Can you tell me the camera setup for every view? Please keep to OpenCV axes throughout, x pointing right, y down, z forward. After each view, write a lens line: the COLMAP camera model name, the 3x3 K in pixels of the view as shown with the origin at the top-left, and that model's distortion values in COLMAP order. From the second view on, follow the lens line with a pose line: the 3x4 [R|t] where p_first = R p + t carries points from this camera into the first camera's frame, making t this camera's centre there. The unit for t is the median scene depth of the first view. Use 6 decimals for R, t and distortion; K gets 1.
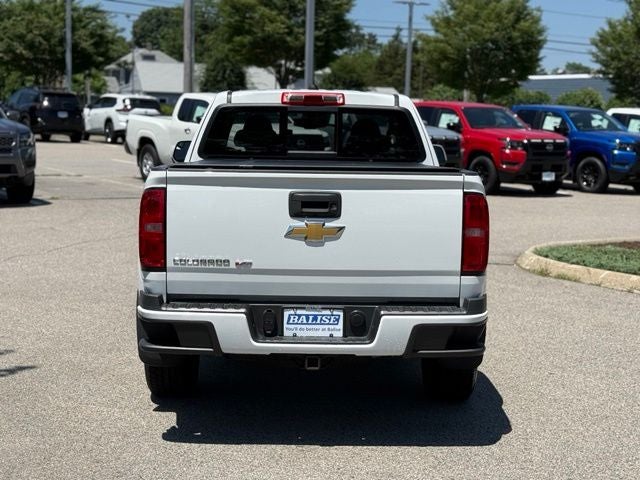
lens RADIAL K [[1161.0, 0, 320.0], [0, 1161.0, 240.0], [0, 0, 1]] dist [0.152209, 0.030952]
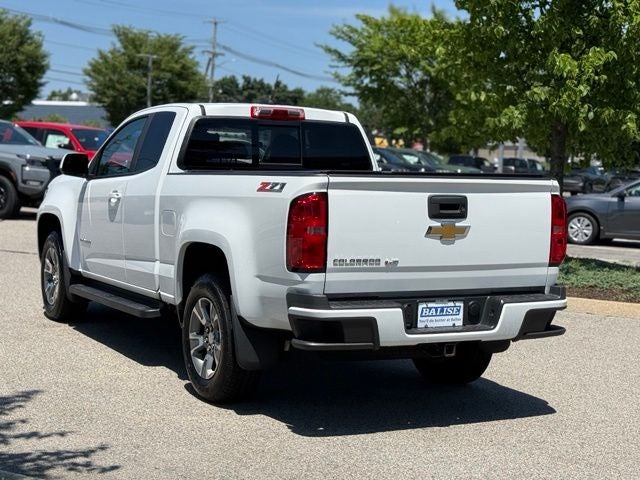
lens RADIAL K [[1161.0, 0, 320.0], [0, 1161.0, 240.0], [0, 0, 1]] dist [0.152209, 0.030952]
pose [[0.887683, -0.023642, 0.459847, -0.612922], [0.034338, 0.999299, -0.014908, 0.013385], [-0.459172, 0.029024, 0.887873, 0.071015]]
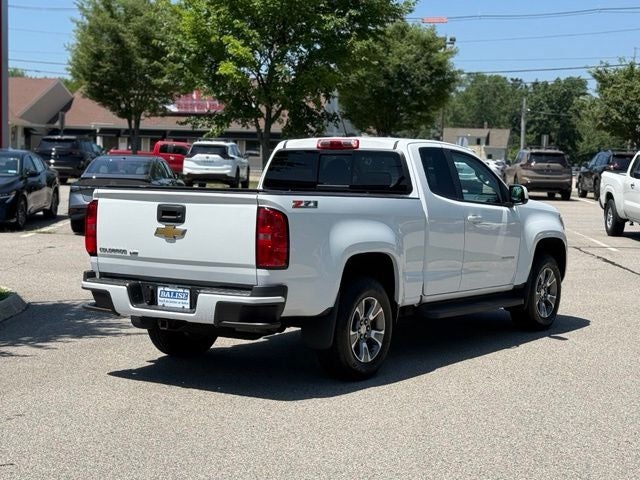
lens RADIAL K [[1161.0, 0, 320.0], [0, 1161.0, 240.0], [0, 0, 1]] dist [0.152209, 0.030952]
pose [[0.823320, 0.033340, -0.566597, 0.941648], [-0.065526, 0.997182, -0.036539, 0.041766], [0.563782, 0.067211, 0.823185, -0.070759]]
